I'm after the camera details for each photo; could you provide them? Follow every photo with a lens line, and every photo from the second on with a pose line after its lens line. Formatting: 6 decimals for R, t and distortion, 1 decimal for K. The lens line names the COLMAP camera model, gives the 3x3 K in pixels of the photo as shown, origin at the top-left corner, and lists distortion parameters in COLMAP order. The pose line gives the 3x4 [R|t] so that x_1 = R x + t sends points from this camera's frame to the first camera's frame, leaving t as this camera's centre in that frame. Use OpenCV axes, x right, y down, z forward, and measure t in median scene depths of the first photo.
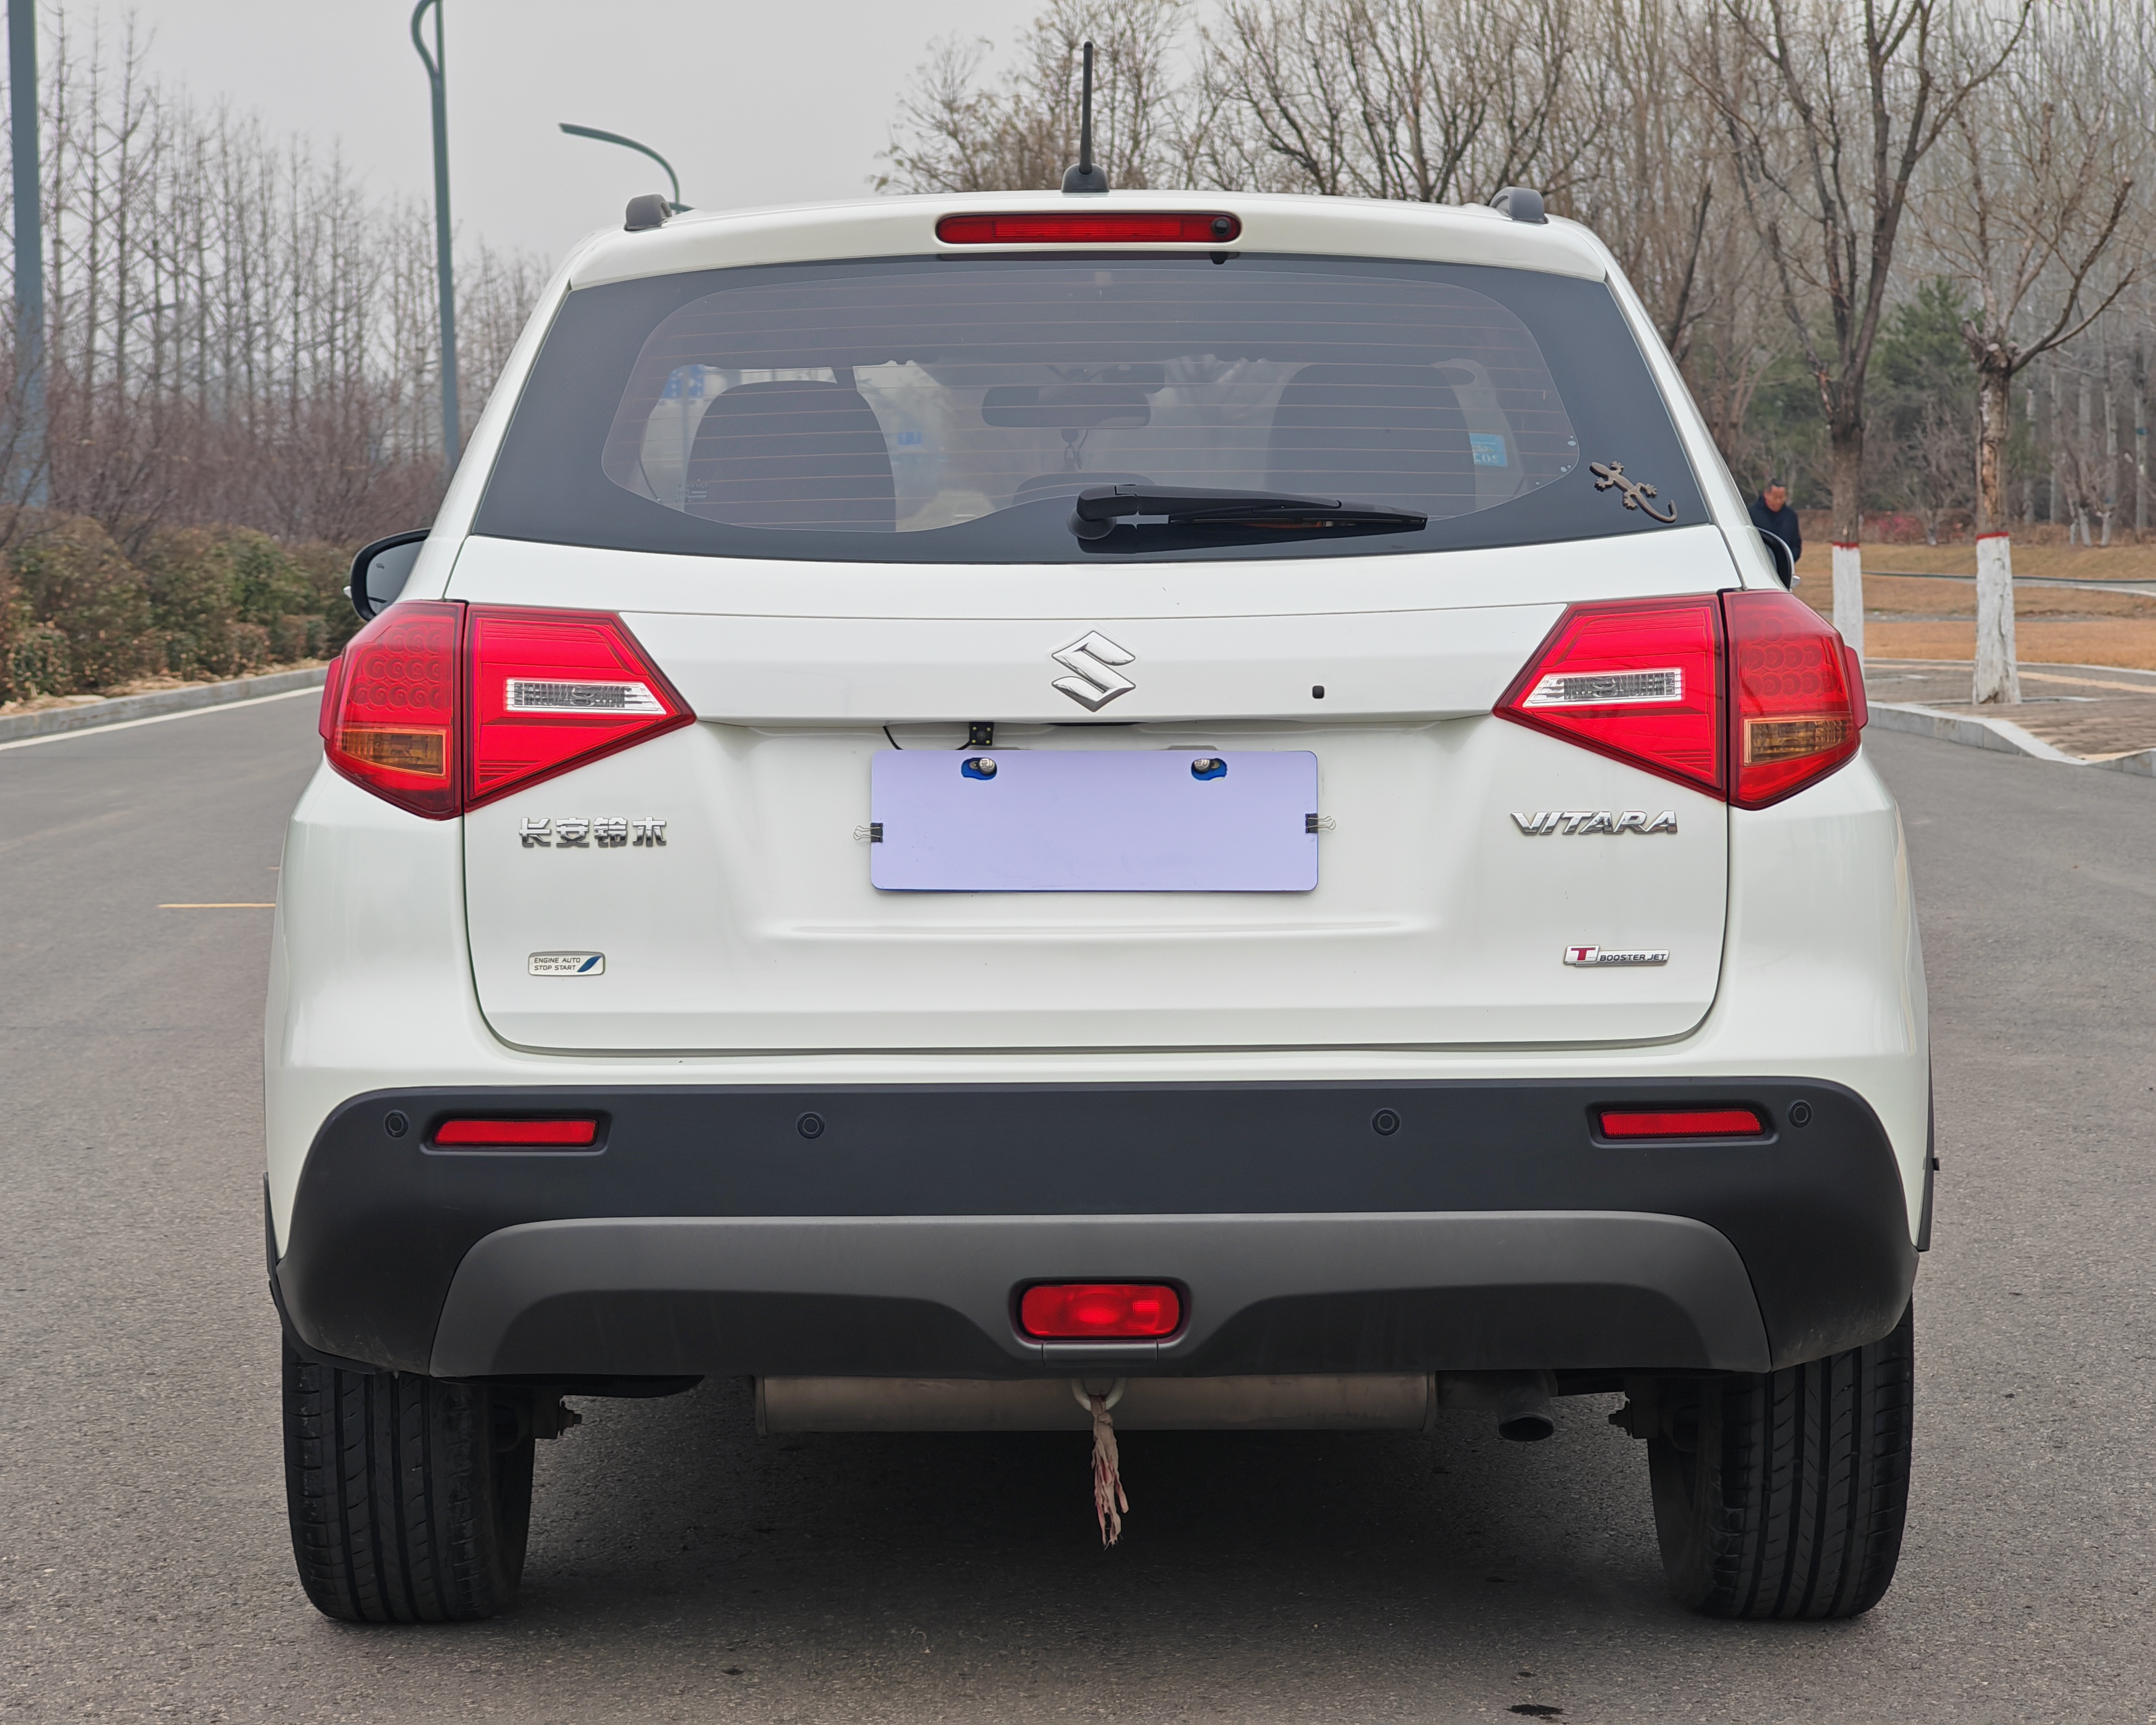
lens RADIAL K [[6723.4, 0, 1078.0], [0, 6723.4, 862.5], [0, 0, 1]] dist [0.181423, -2.265672]
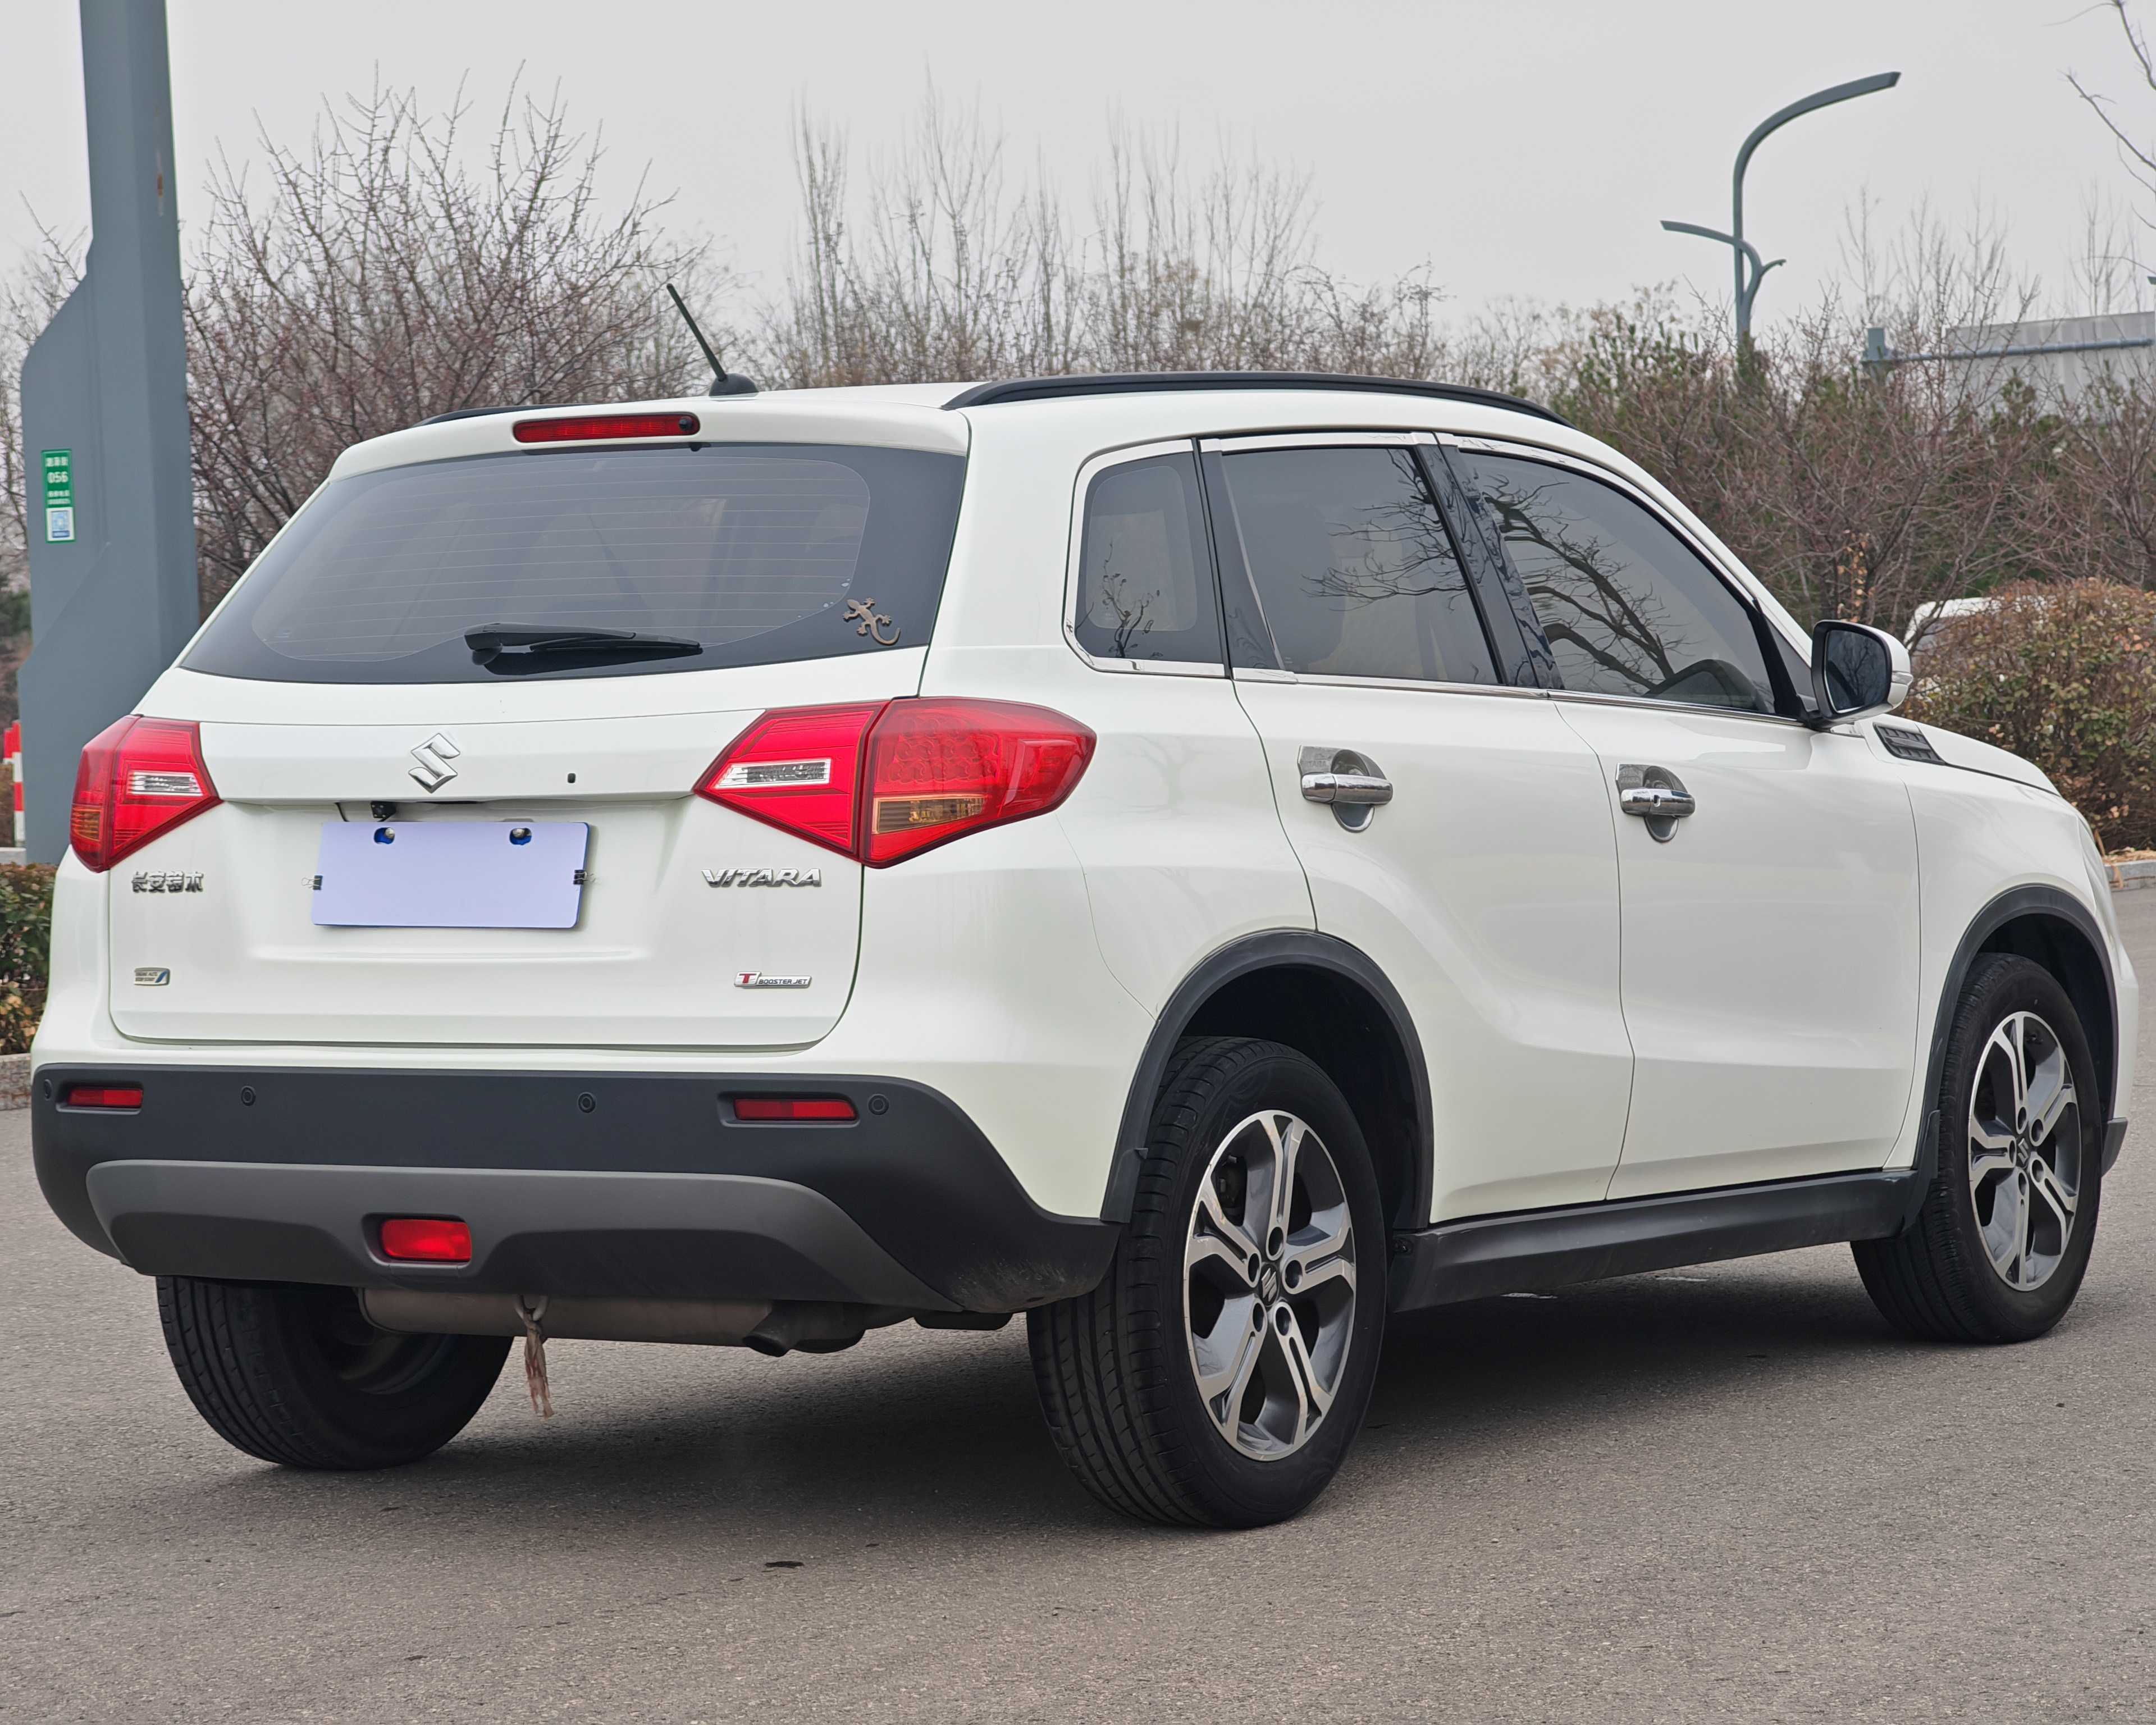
lens RADIAL K [[6723.4, 0, 1078.0], [0, 6723.4, 862.5], [0, 0, 1]] dist [0.181423, -2.265672]
pose [[0.831470, 0.002788, -0.555563, 0.849596], [-0.011347, 0.999864, -0.011965, 0.005974], [0.555454, 0.016253, 0.831388, -0.046119]]
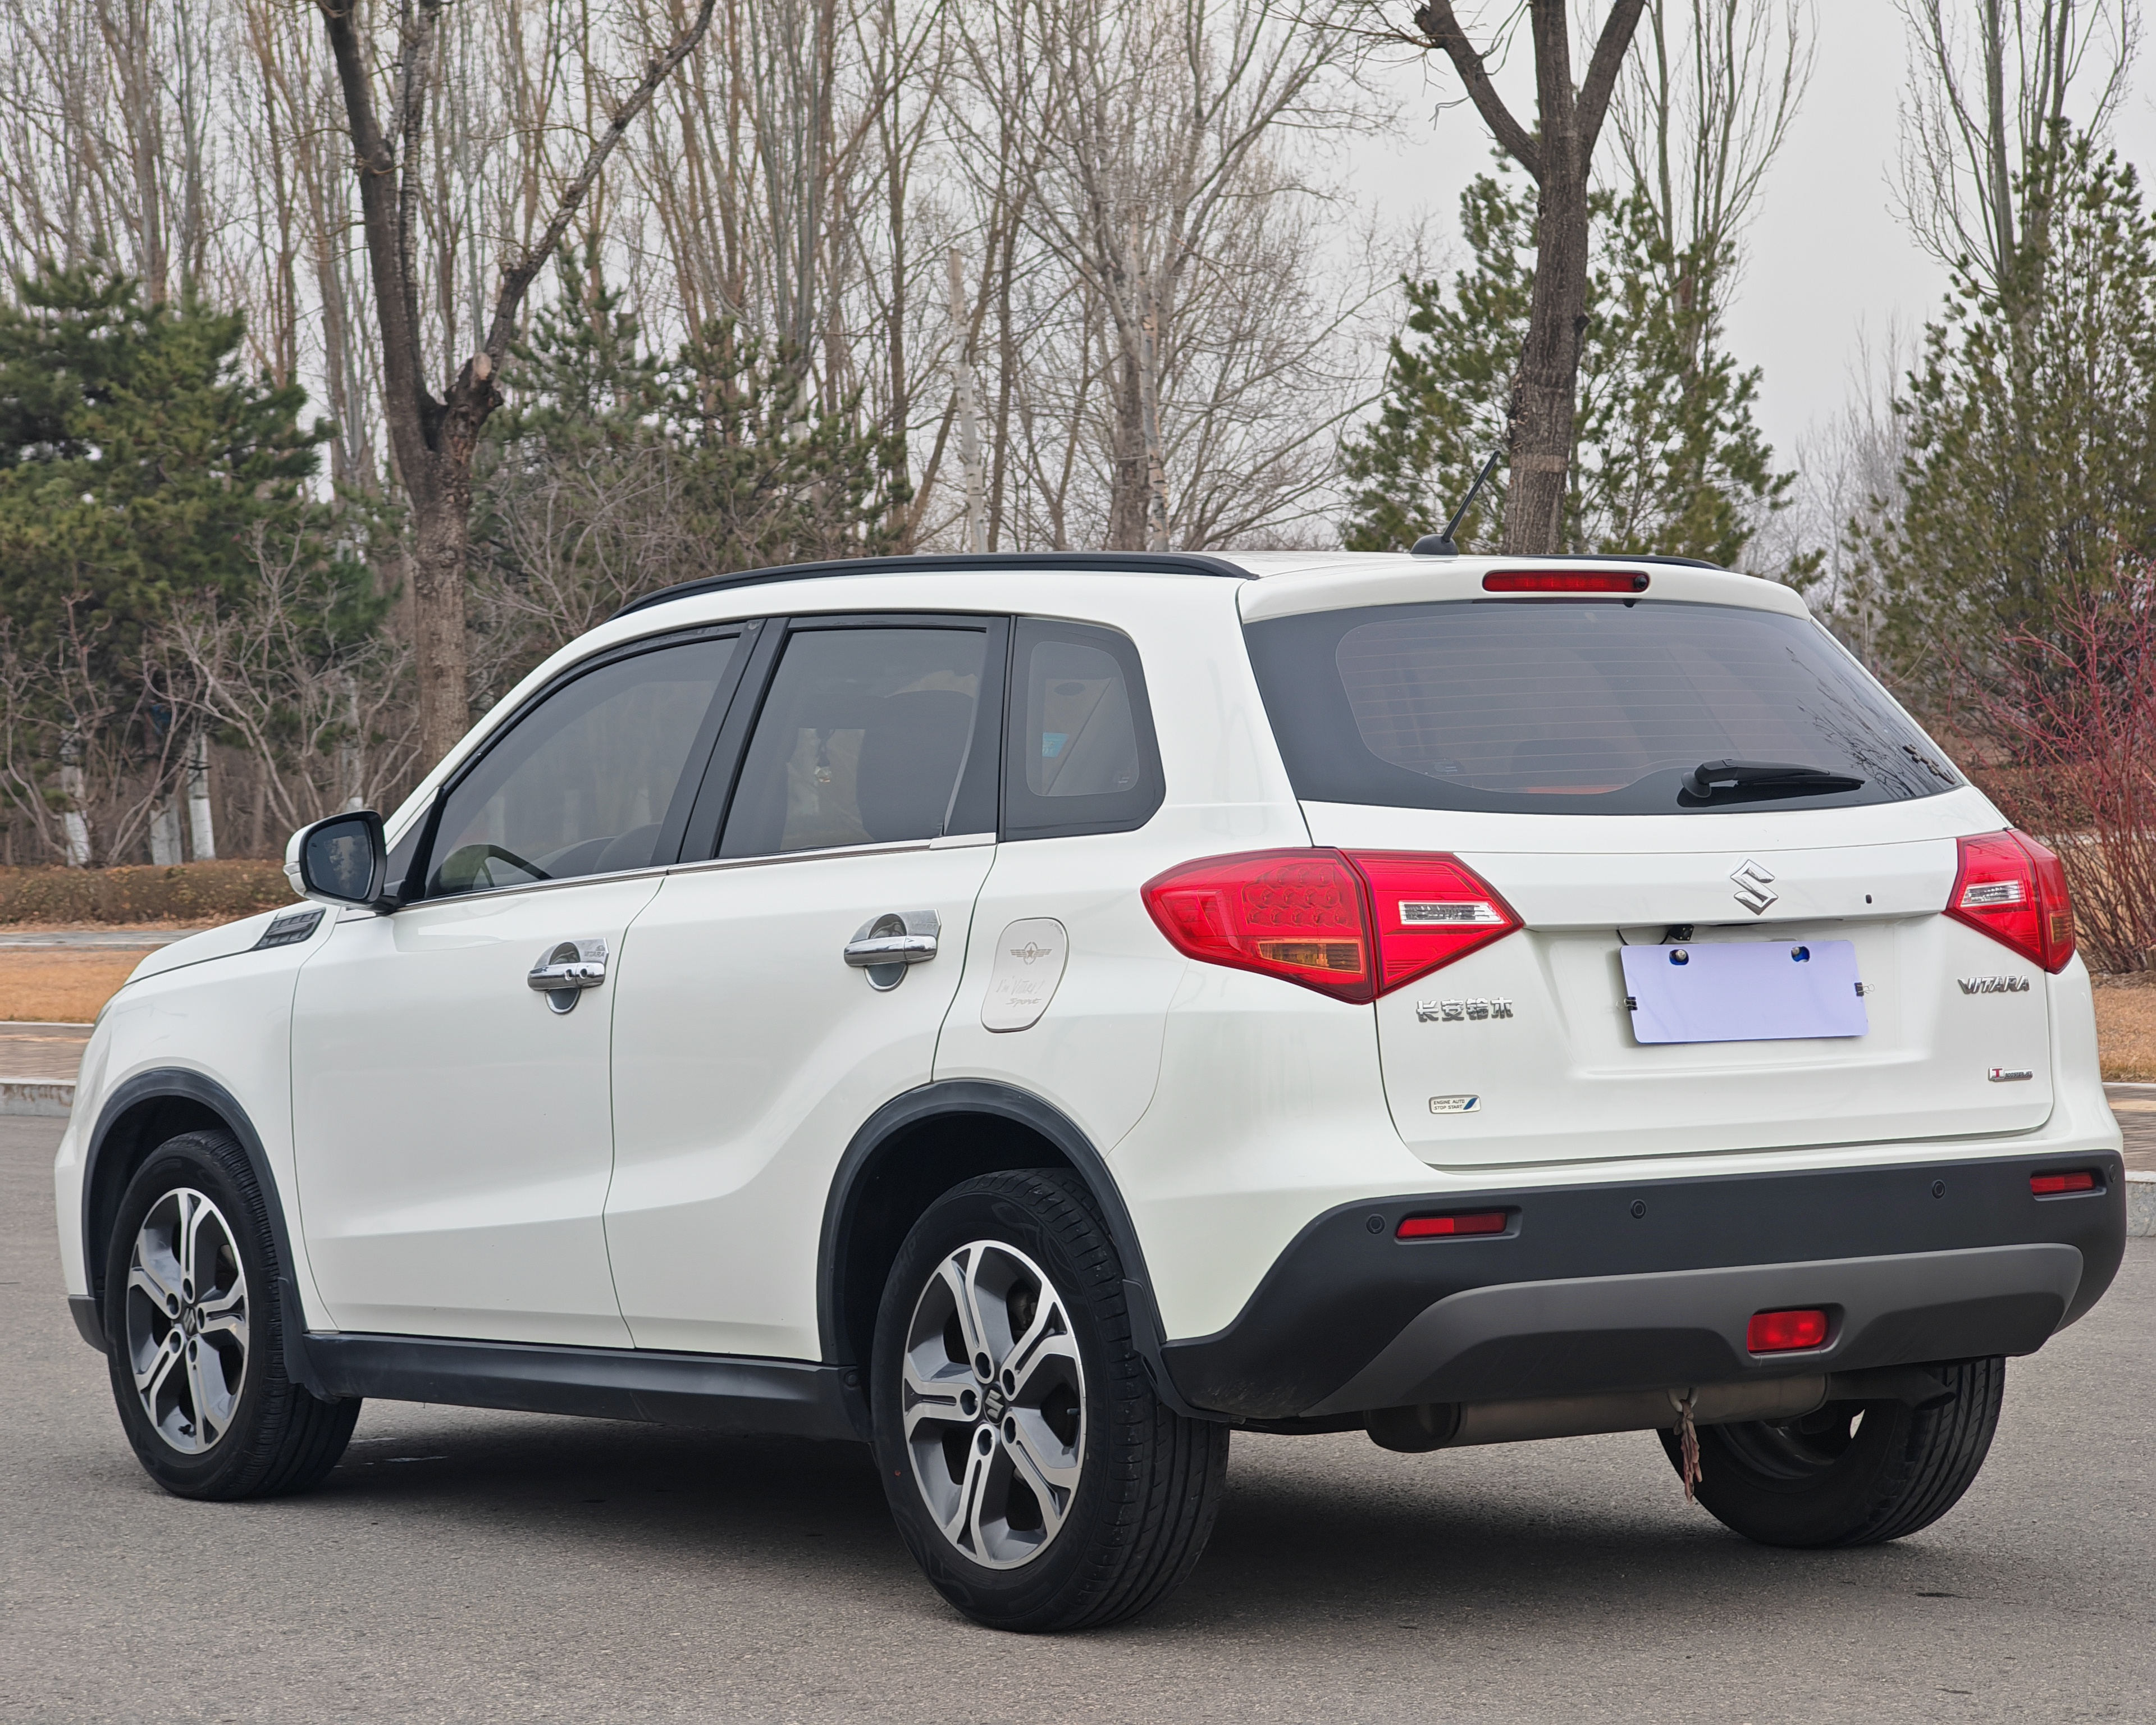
lens RADIAL K [[6723.4, 0, 1078.0], [0, 6723.4, 862.5], [0, 0, 1]] dist [0.181423, -2.265672]
pose [[0.810856, -0.015089, 0.585051, -0.952574], [0.047069, 0.998111, -0.039495, 0.016383], [-0.583350, 0.059563, 0.810034, -0.085781]]
